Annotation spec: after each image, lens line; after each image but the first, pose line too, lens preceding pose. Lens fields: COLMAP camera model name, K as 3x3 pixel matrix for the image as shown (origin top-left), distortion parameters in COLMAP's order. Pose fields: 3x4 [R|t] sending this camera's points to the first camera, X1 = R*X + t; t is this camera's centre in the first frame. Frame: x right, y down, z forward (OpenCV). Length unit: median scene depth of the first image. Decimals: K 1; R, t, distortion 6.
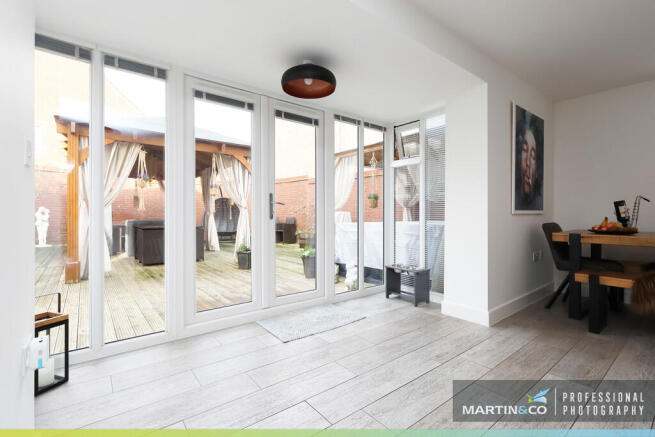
lens RADIAL K [[303.8, 0, 327.5], [0, 303.8, 216.6], [0, 0, 1]] dist [-0.007256, 0.001325]
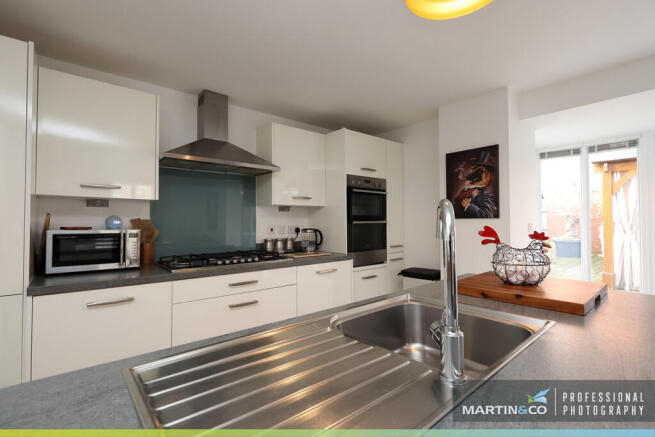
lens RADIAL K [[303.8, 0, 325.9], [0, 303.8, 216.6], [0, 0, 1]] dist [-0.007256, 0.001325]
pose [[0.024604, -0.022144, -0.999452, 0.478854], [0.002123, 0.999754, -0.022099, -0.071506], [0.999695, -0.001578, 0.024645, -0.258113]]
